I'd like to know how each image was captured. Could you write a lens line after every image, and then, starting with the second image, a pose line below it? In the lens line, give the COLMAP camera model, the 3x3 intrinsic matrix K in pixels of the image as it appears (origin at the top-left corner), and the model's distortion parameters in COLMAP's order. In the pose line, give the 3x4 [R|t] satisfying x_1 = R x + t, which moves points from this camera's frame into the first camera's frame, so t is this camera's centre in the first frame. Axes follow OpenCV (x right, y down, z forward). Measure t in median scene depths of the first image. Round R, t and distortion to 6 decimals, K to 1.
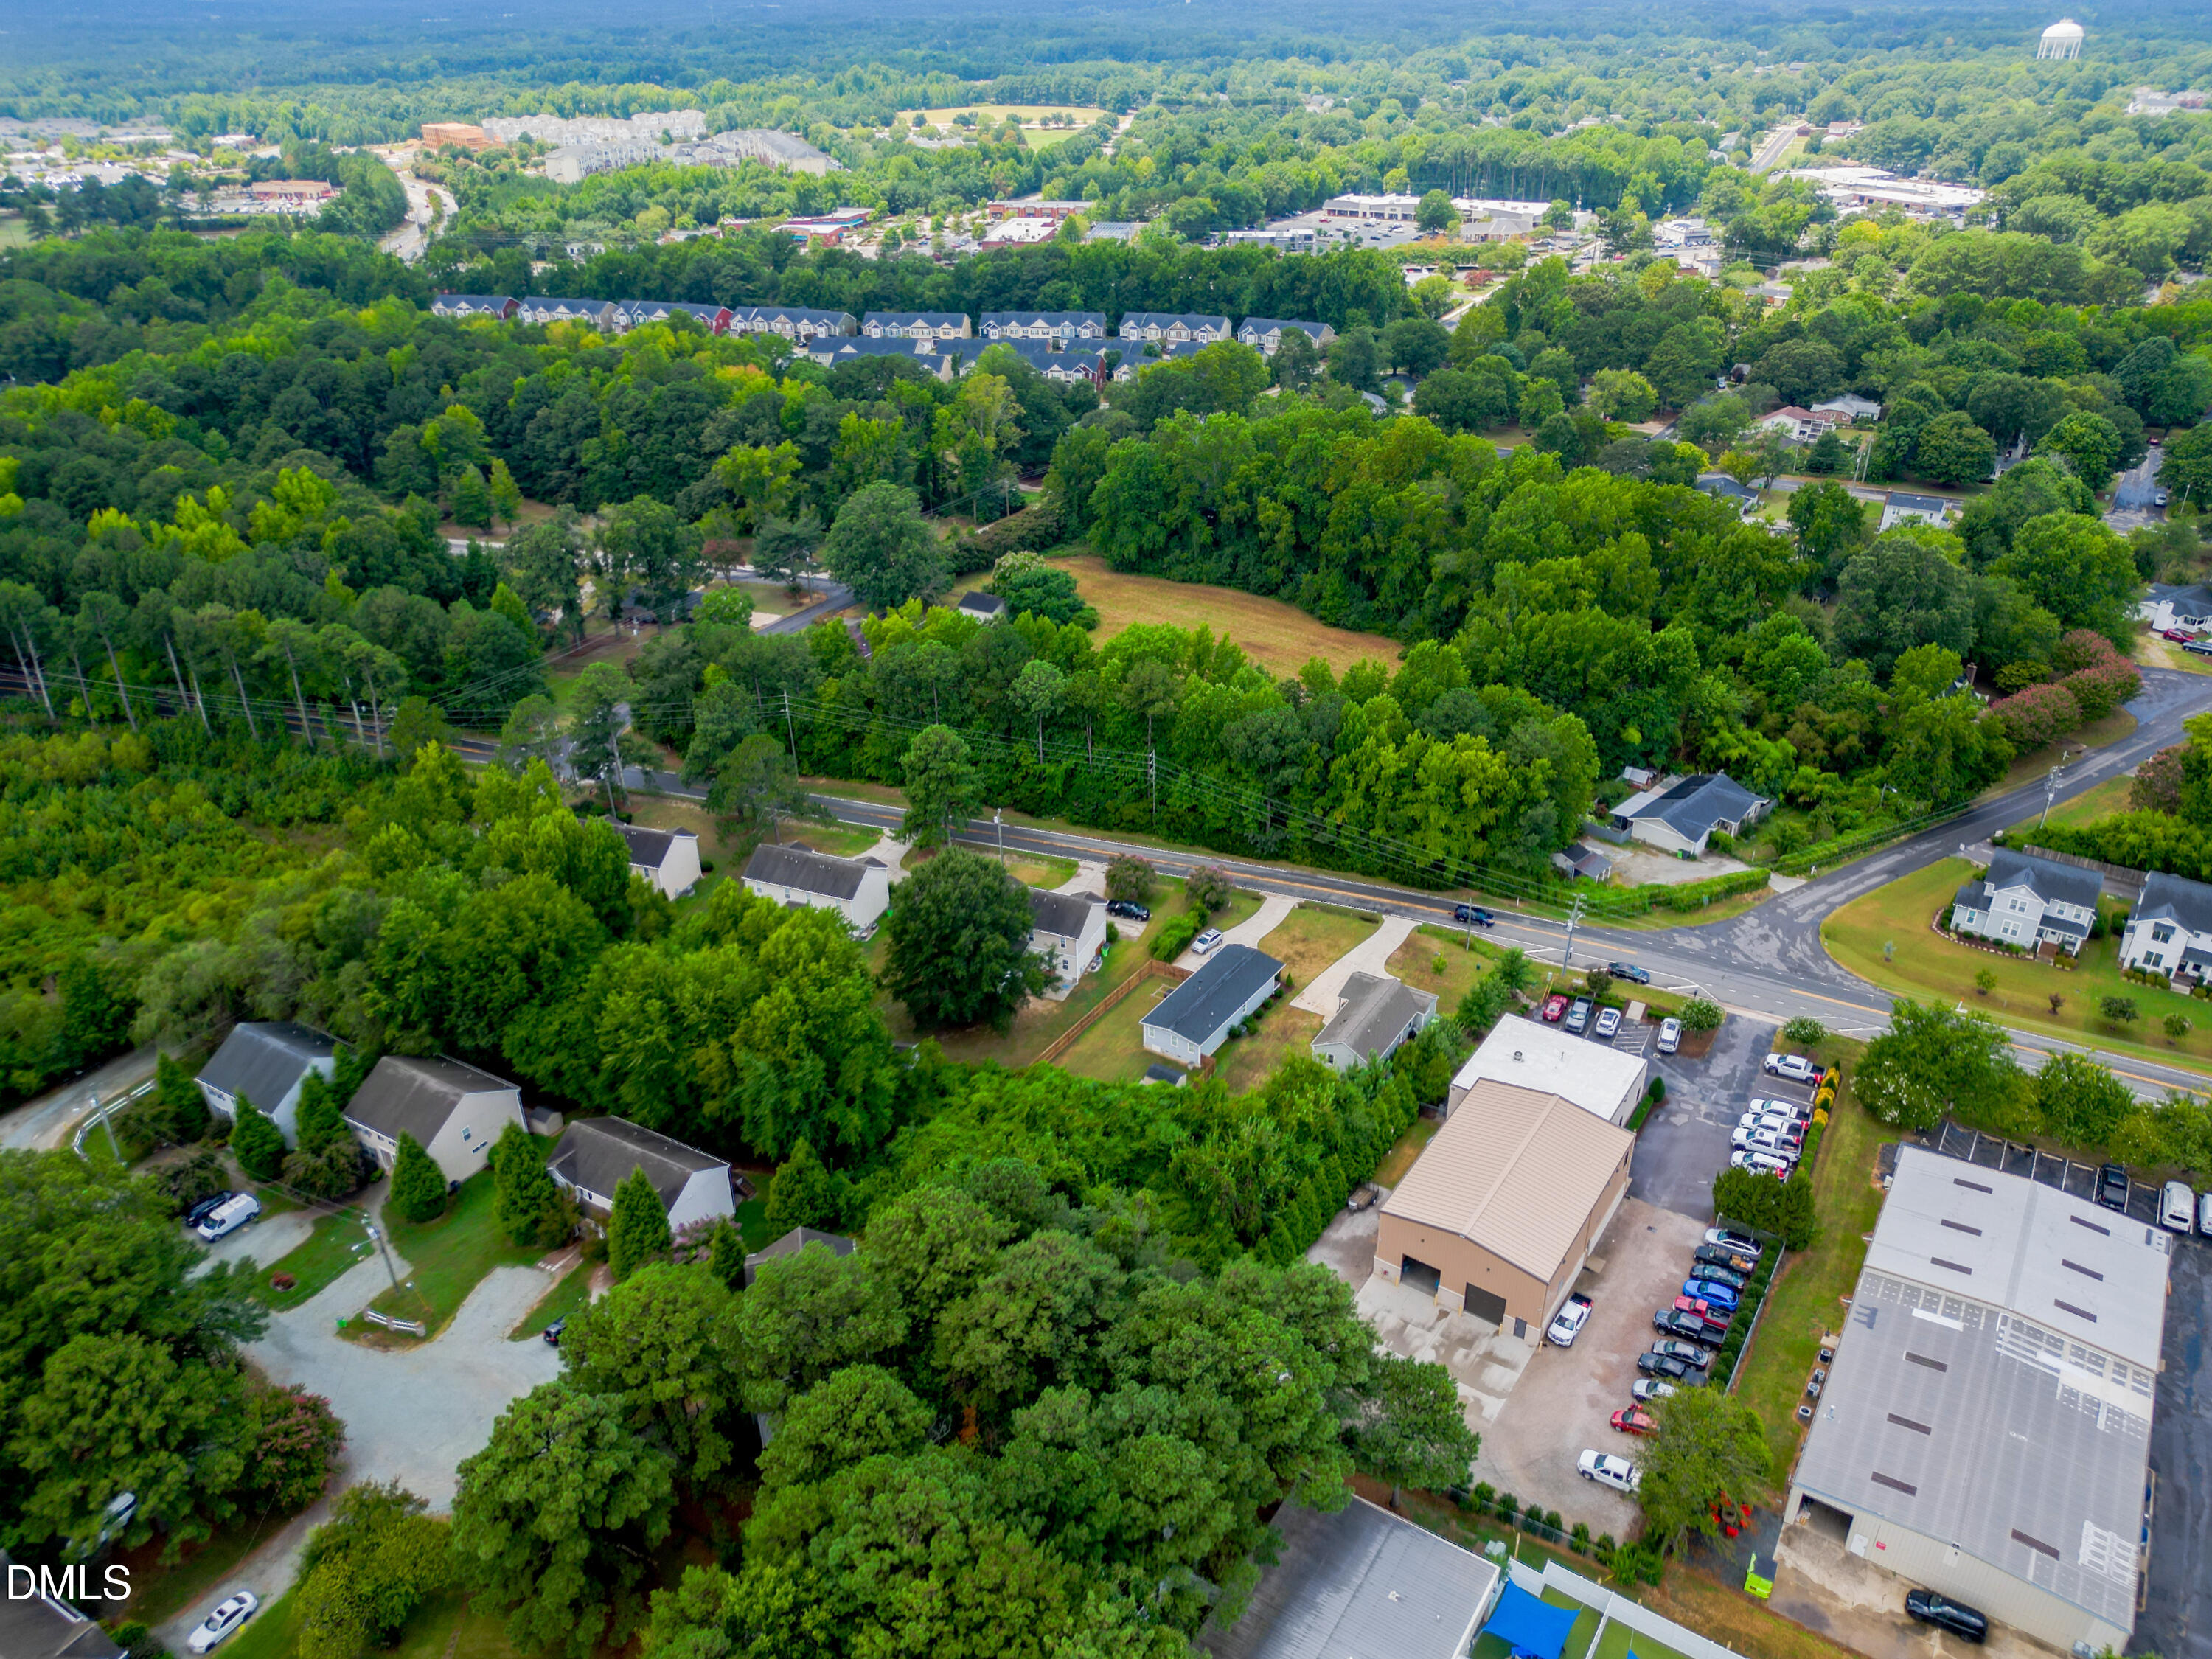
lens RADIAL K [[1560.6, 0, 1106.0], [0, 1560.6, 829.5], [0, 0, 1]] dist [0.072119, -0.068641]
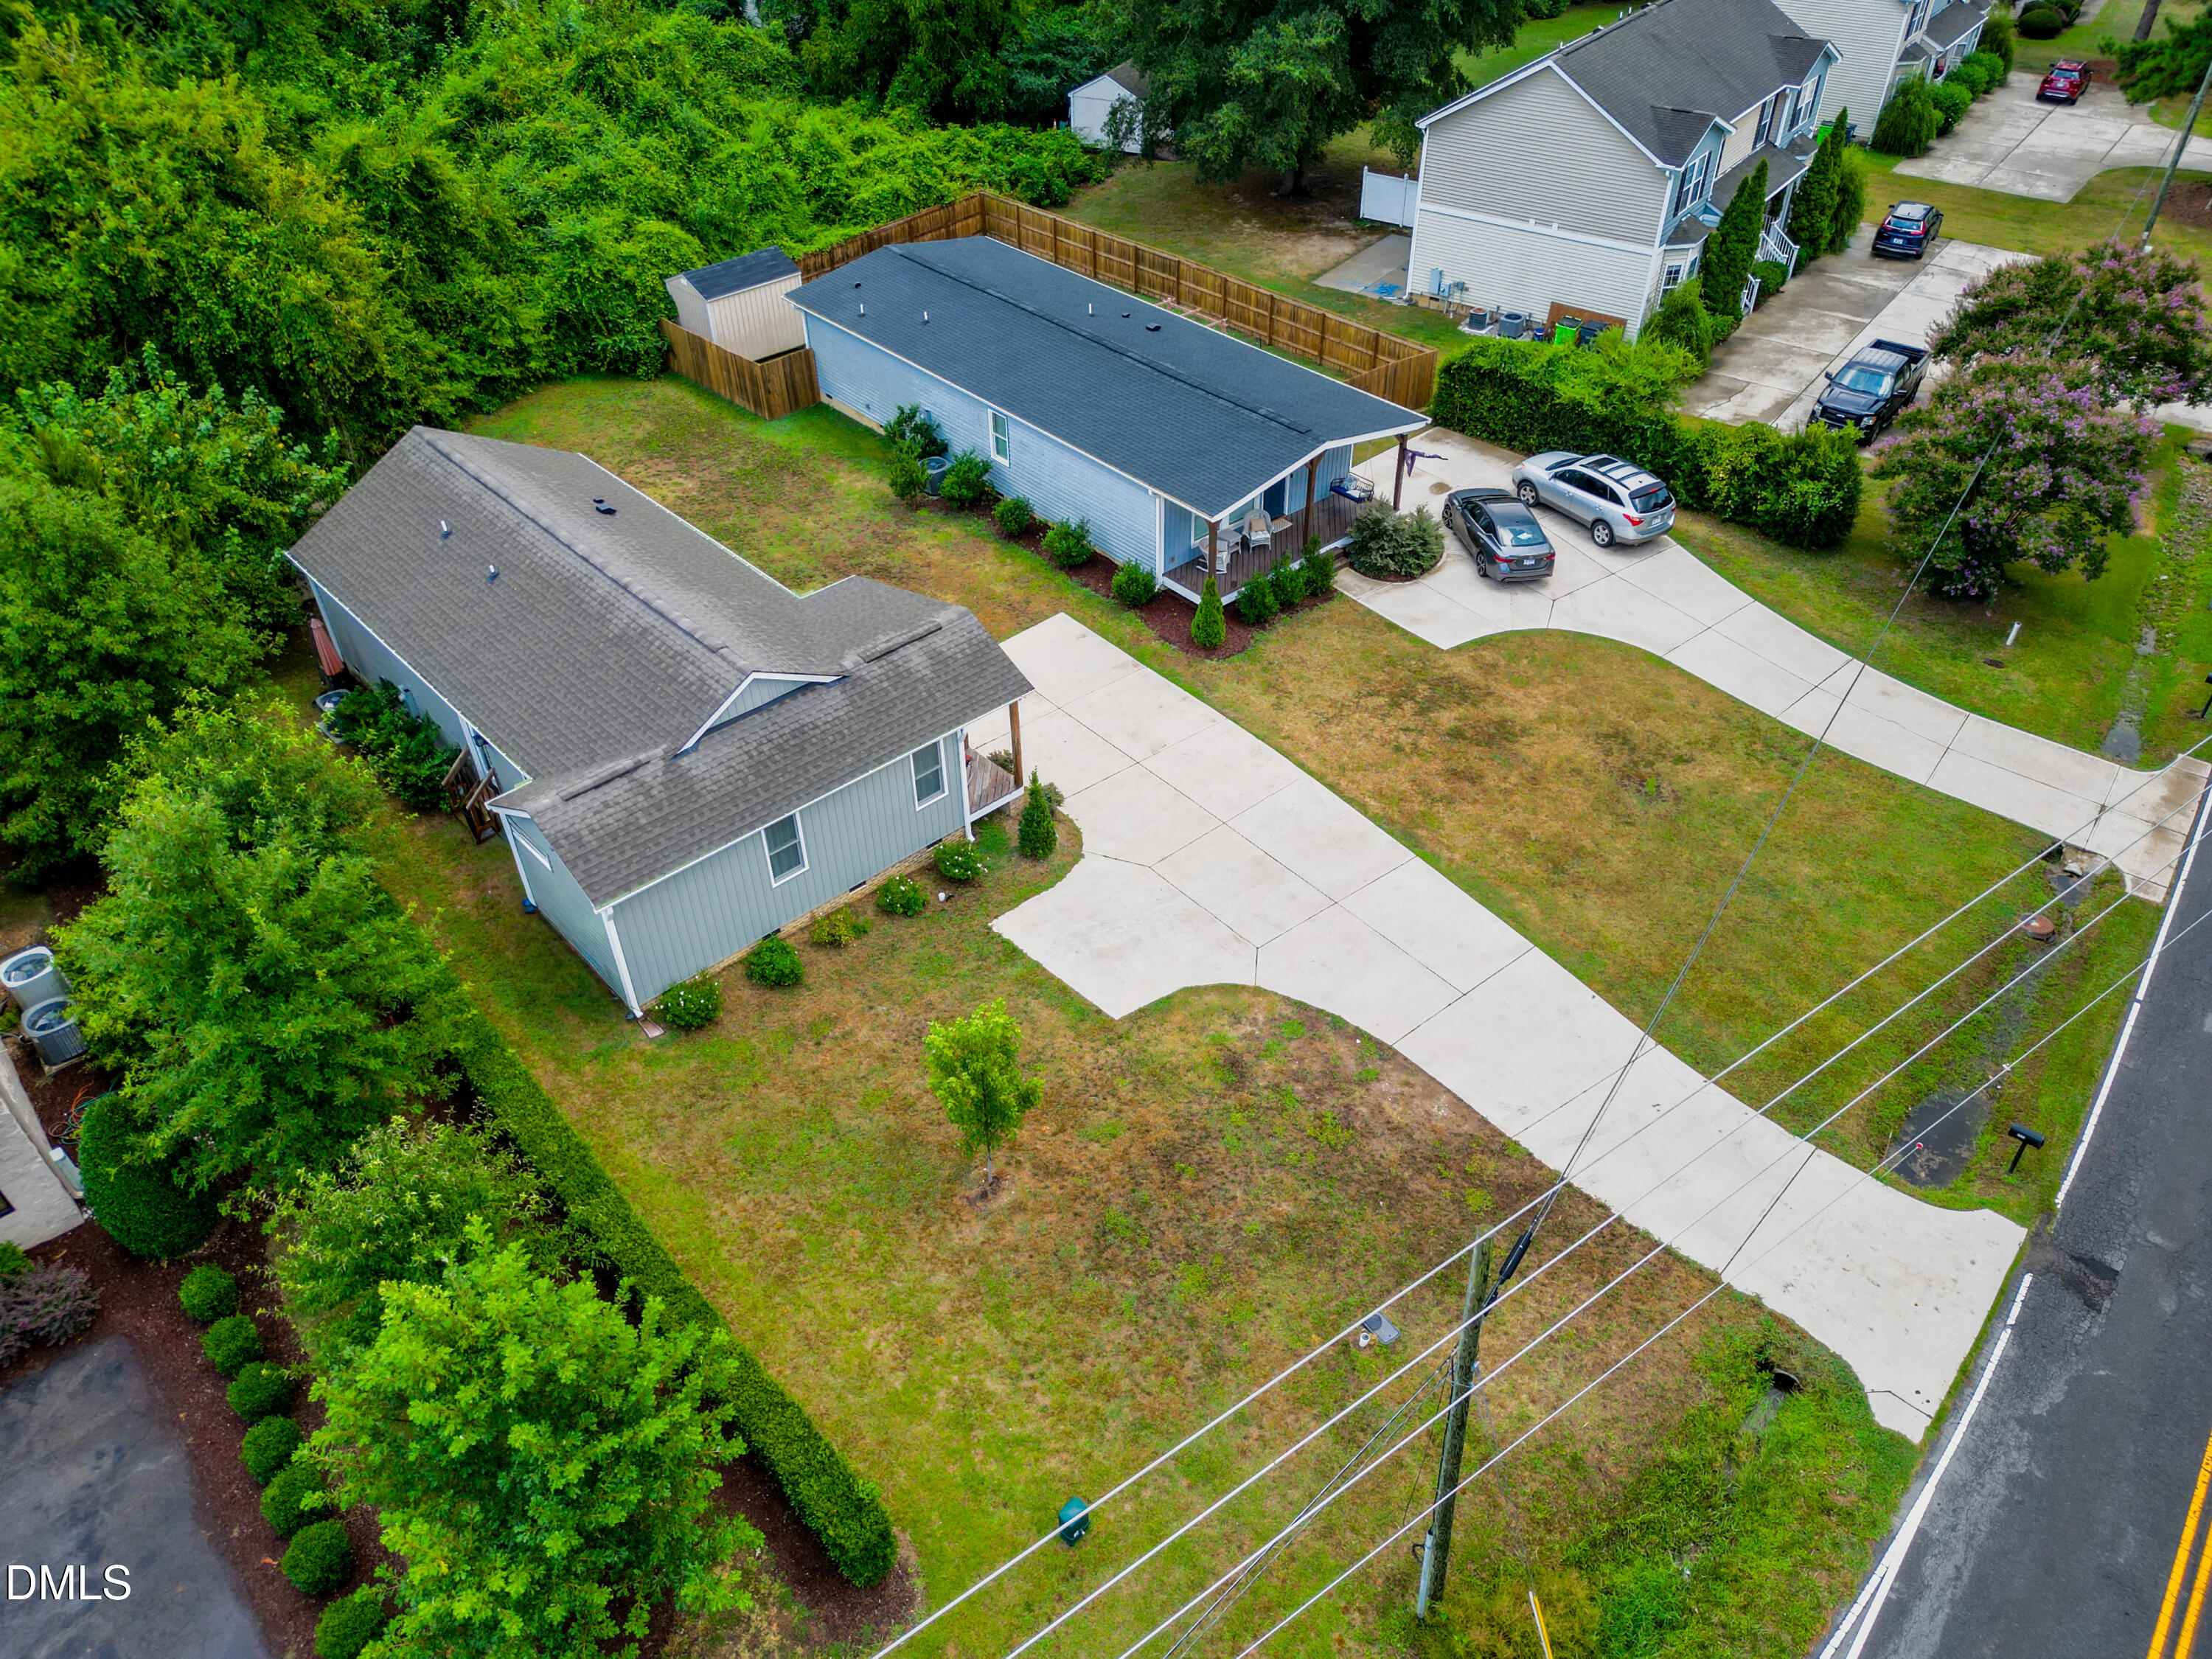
lens RADIAL K [[1560.6, 0, 1106.0], [0, 1560.6, 829.5], [0, 0, 1]] dist [0.072119, -0.068641]
pose [[-0.247601, 0.627562, -0.738146, 0.303841], [-0.451959, 0.599082, 0.660934, -0.019084], [0.856987, 0.497260, 0.135299, 1.012361]]
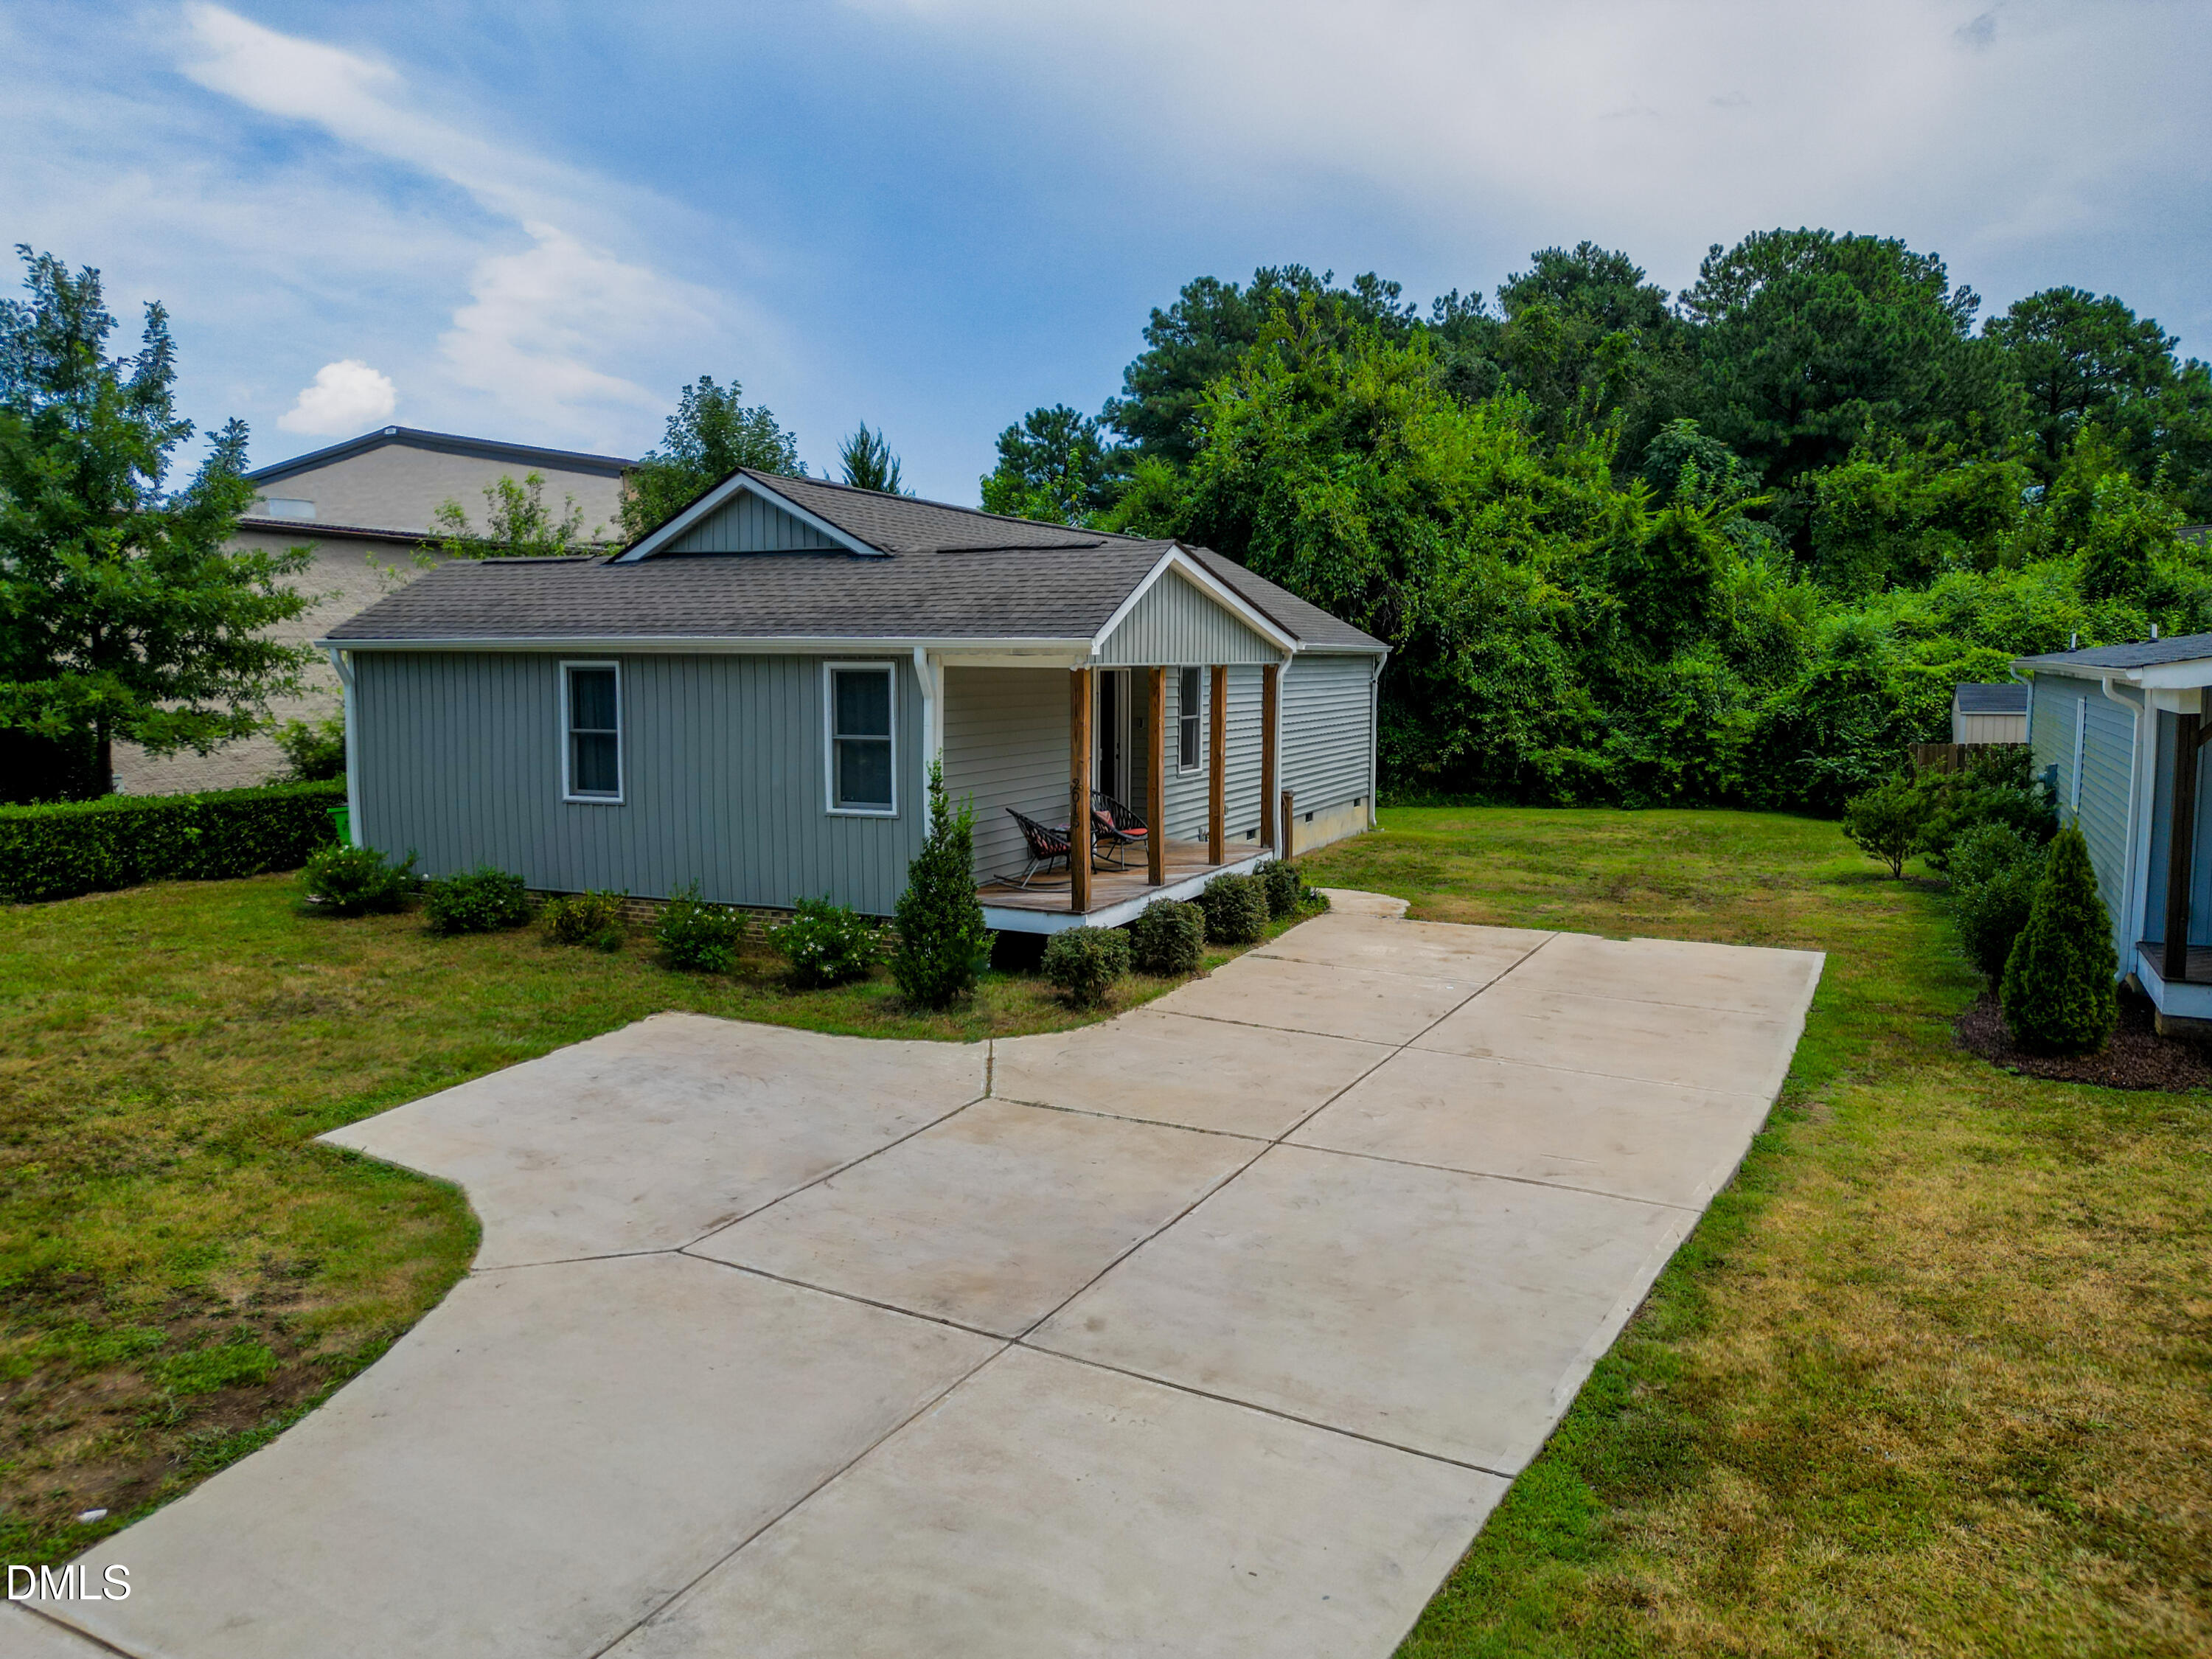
lens RADIAL K [[1560.6, 0, 1106.0], [0, 1560.6, 829.5], [0, 0, 1]] dist [0.072119, -0.068641]
pose [[-0.990478, 0.029756, -0.134419, 0.175293], [-0.053132, 0.818106, 0.572608, 0.055277], [0.127007, 0.574298, -0.808734, 1.088995]]
